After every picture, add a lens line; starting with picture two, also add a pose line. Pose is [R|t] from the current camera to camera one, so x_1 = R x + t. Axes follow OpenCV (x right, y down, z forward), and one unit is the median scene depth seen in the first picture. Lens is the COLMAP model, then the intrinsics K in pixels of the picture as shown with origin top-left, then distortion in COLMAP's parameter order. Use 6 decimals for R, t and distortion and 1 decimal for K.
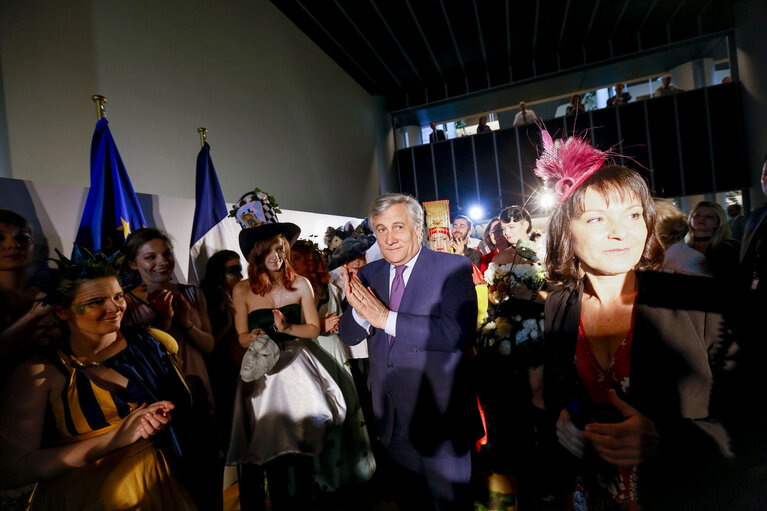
lens RADIAL K [[363.4, 0, 378.4], [0, 363.4, 250.5], [0, 0, 1]] dist [-0.010924, 0.002495]
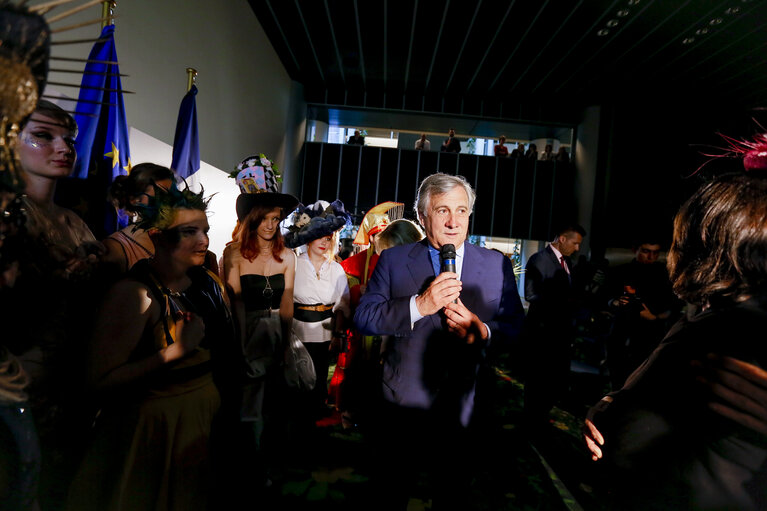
lens RADIAL K [[363.4, 0, 389.1], [0, 363.4, 251.7], [0, 0, 1]] dist [-0.010924, 0.002495]
pose [[0.912980, 0.170851, 0.370510, -0.089489], [-0.171433, 0.984688, -0.031633, 0.017039], [-0.370241, -0.034637, 0.928290, -0.014955]]
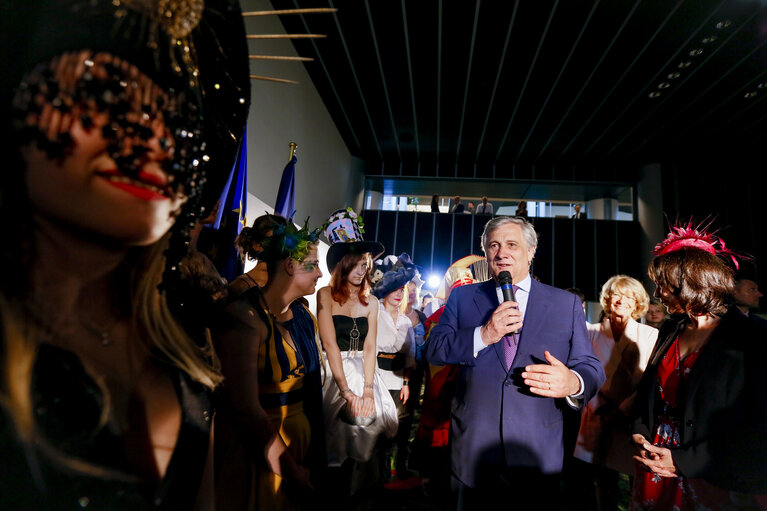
lens RADIAL K [[363.4, 0, 387.8], [0, 363.4, 251.9], [0, 0, 1]] dist [-0.010924, 0.002495]
pose [[0.954410, 0.216685, 0.205305, -0.113305], [-0.179988, 0.966441, -0.183290, 0.037737], [-0.238131, 0.137981, 0.961382, -0.023306]]
